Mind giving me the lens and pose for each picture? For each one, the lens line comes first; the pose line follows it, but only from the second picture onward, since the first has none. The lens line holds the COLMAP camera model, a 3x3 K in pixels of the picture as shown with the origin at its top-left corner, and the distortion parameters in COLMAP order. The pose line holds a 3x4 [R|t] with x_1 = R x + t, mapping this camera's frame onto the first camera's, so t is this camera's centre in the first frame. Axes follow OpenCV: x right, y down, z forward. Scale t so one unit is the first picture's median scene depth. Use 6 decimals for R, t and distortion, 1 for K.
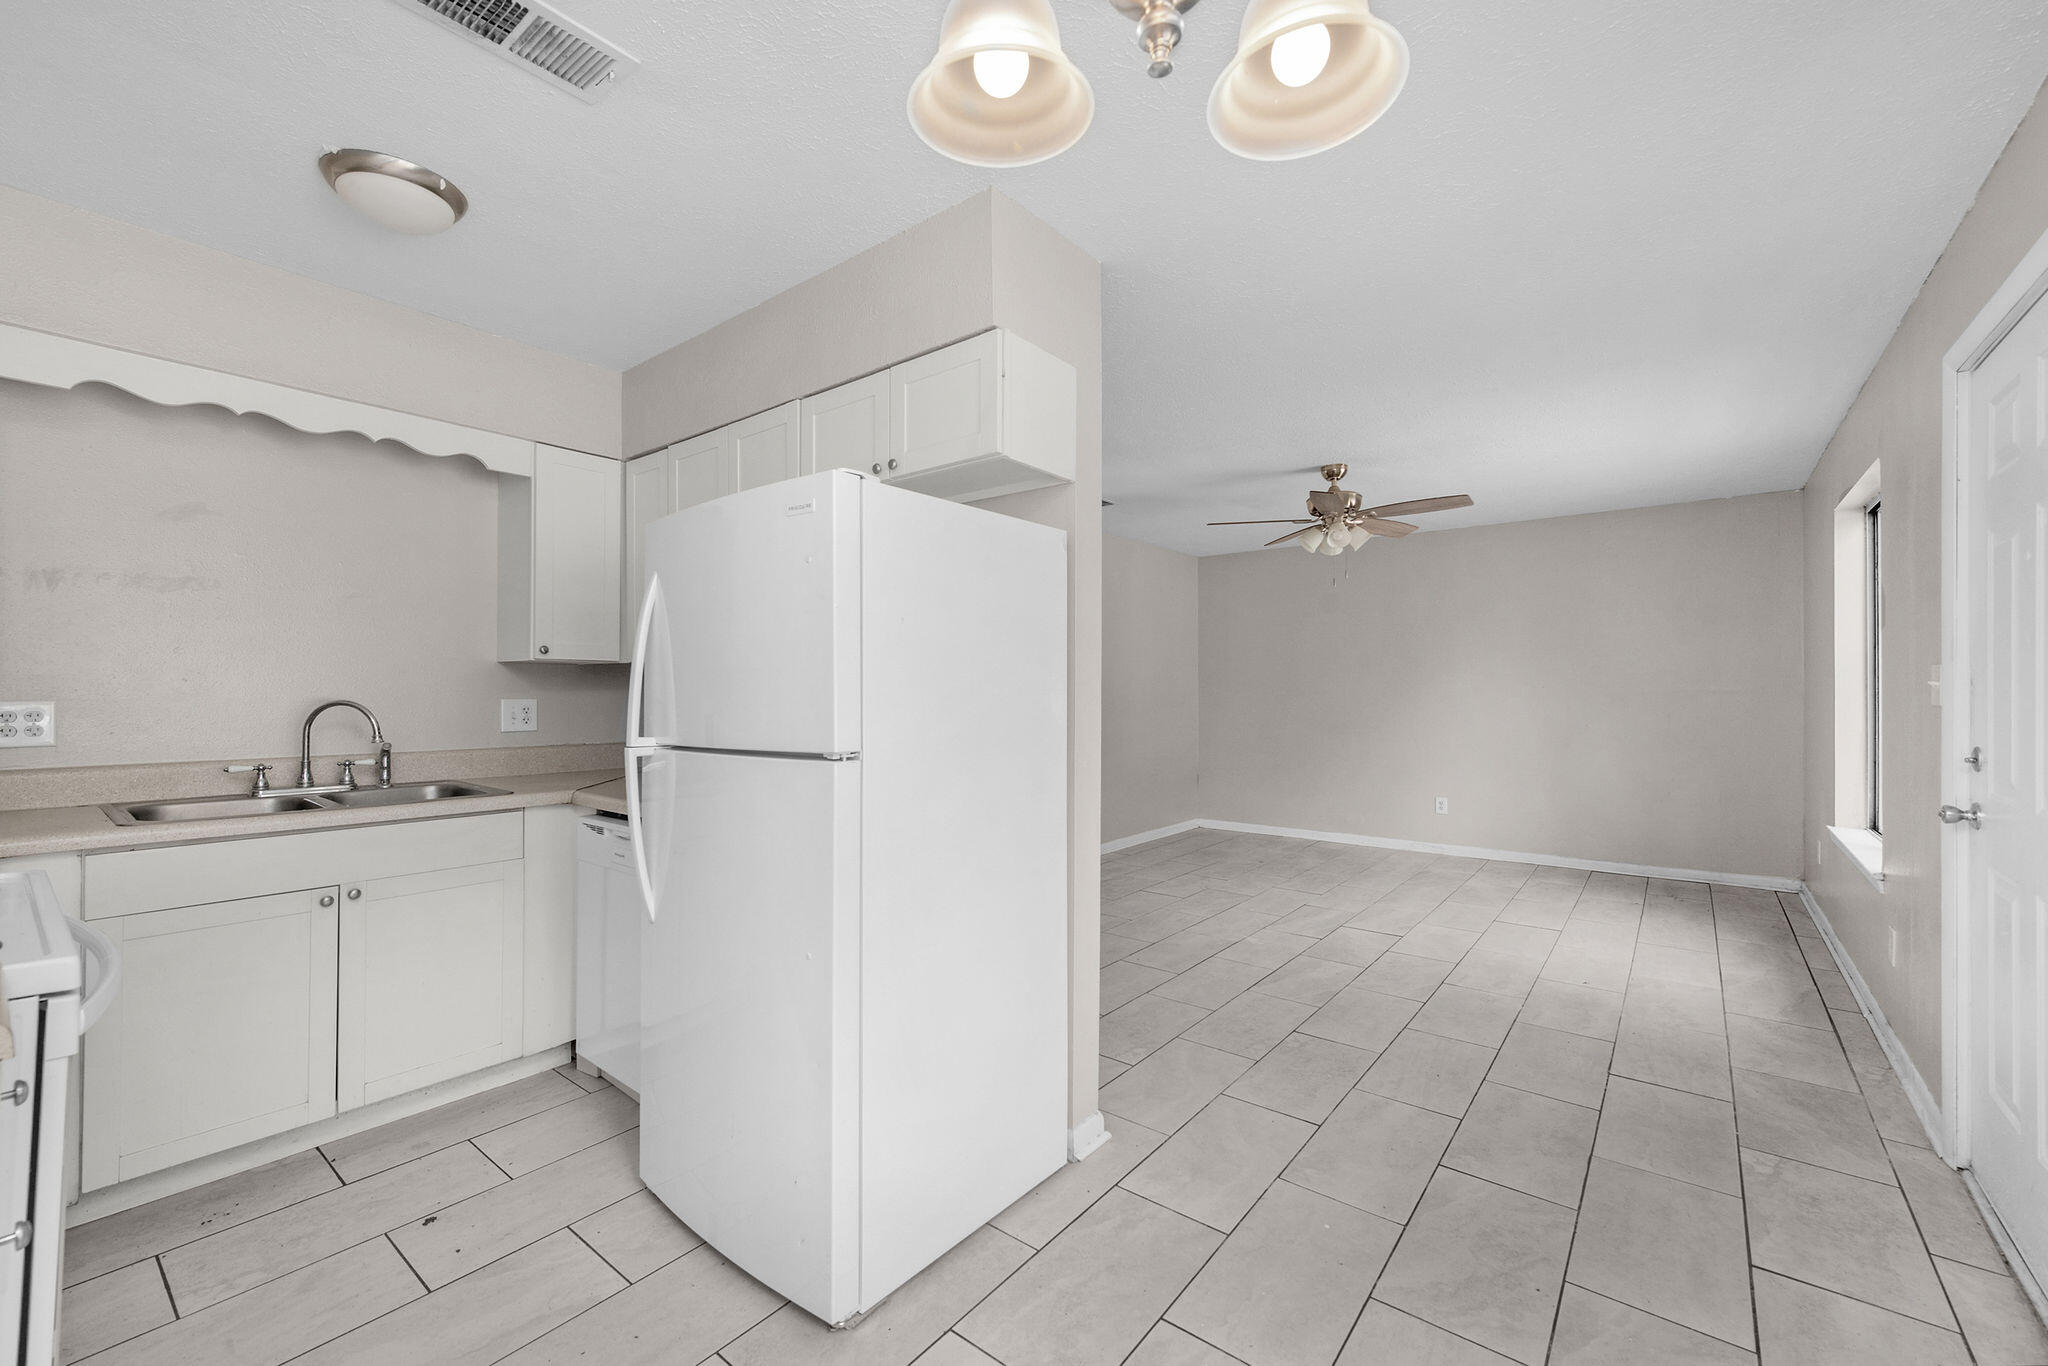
lens RADIAL K [[830.5, 0, 1022.0], [0, 830.5, 678.9], [0, 0, 1]] dist [0.001202, -0.000267]
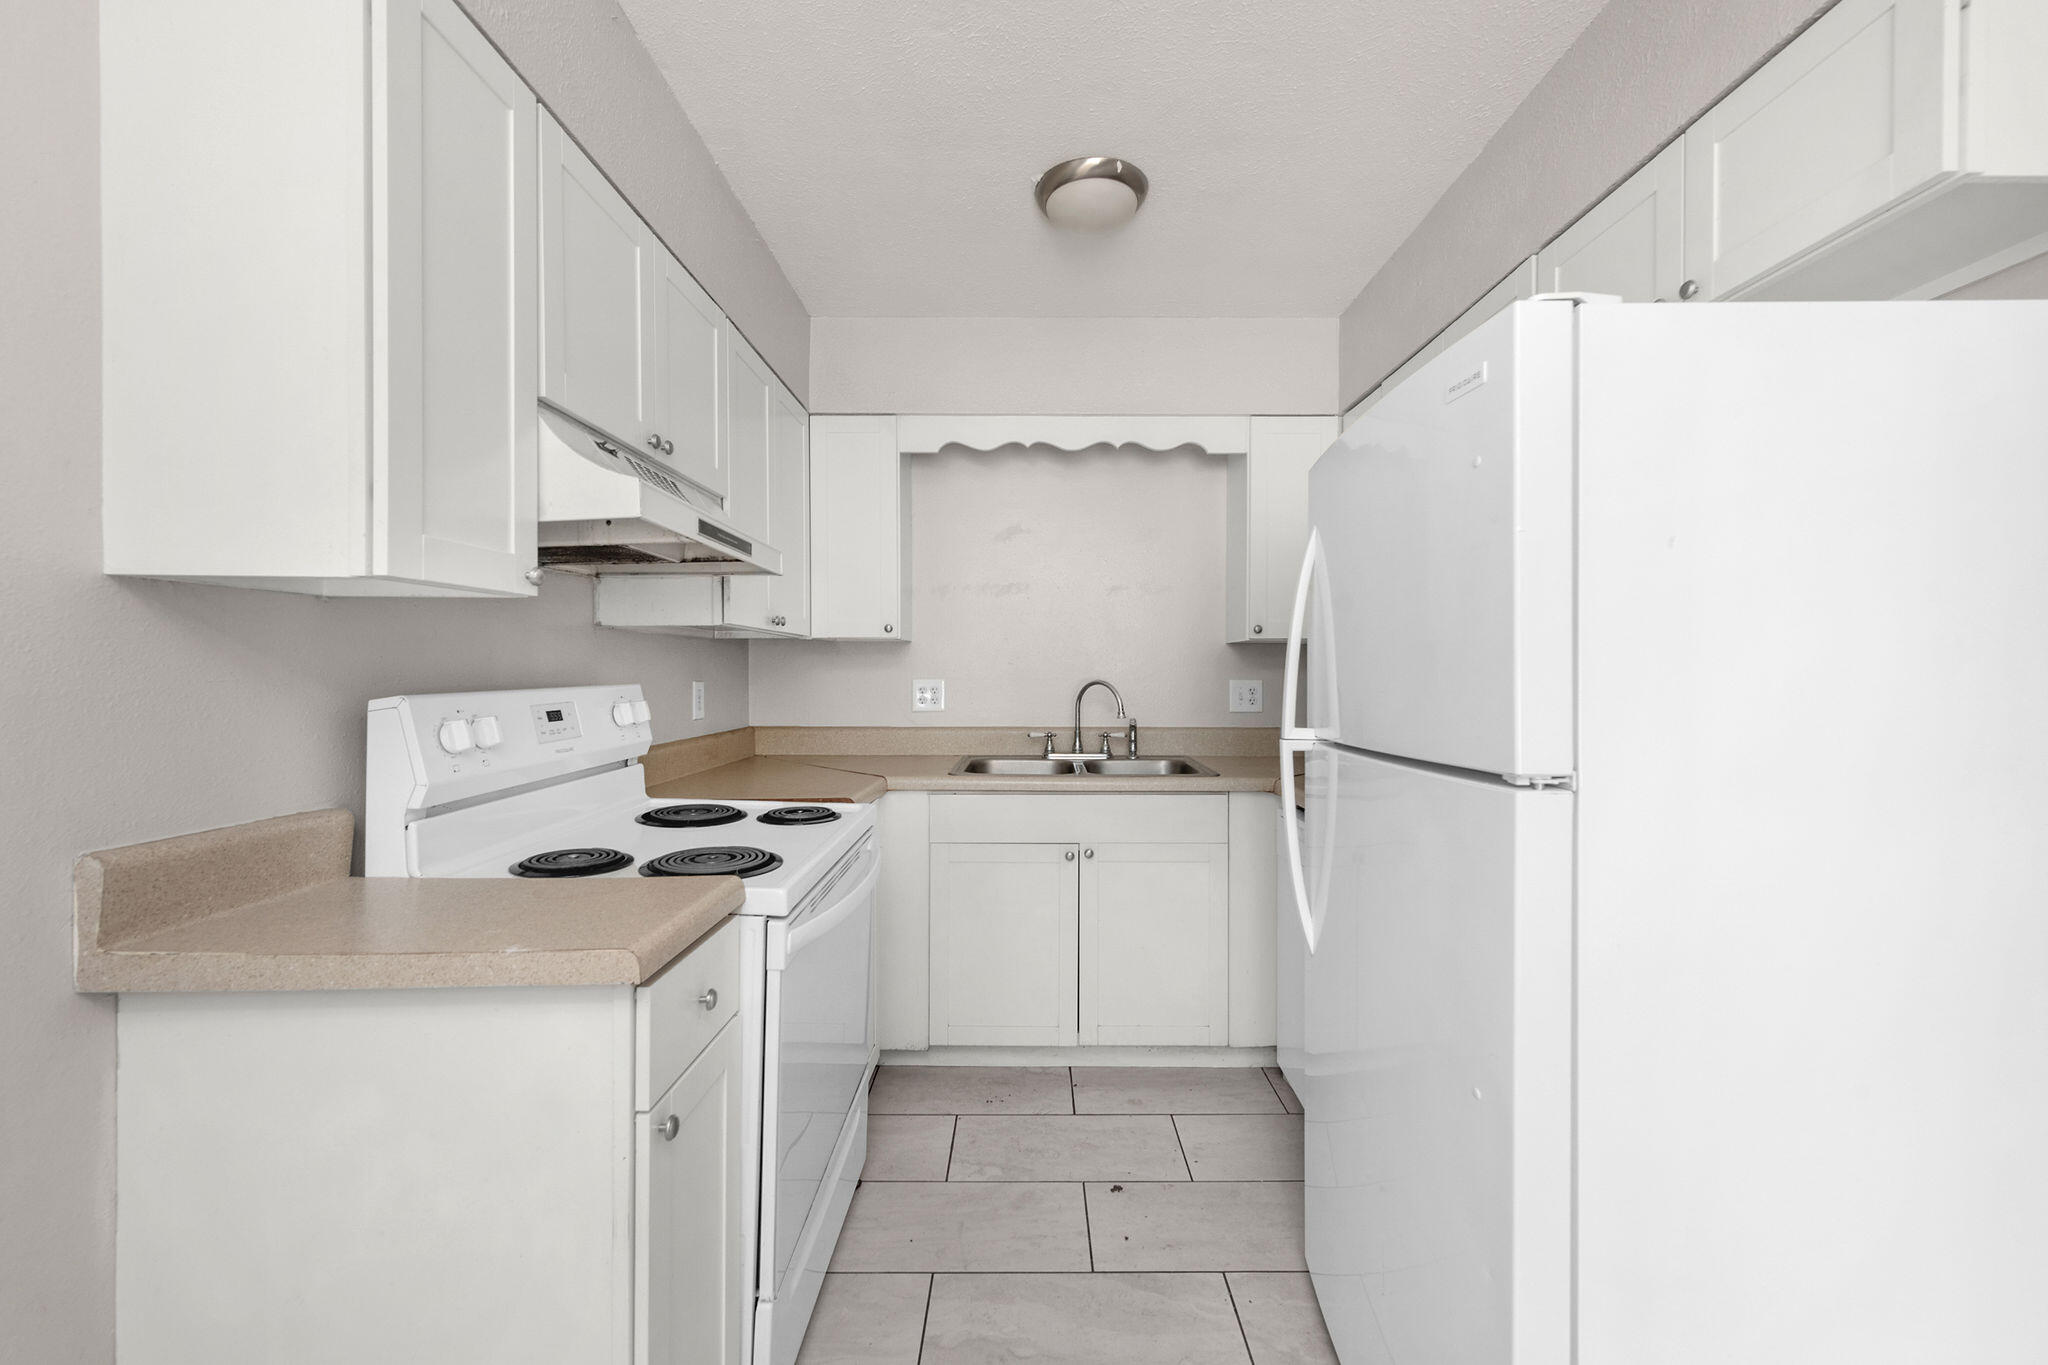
lens RADIAL K [[830.5, 0, 1025.7], [0, 830.5, 673.3], [0, 0, 1]] dist [0.001202, -0.000267]
pose [[0.623175, 0.000743, -0.782082, 0.015363], [0.012111, 0.999870, 0.010600, 0.003687], [0.781989, -0.016077, 0.623085, 0.238568]]
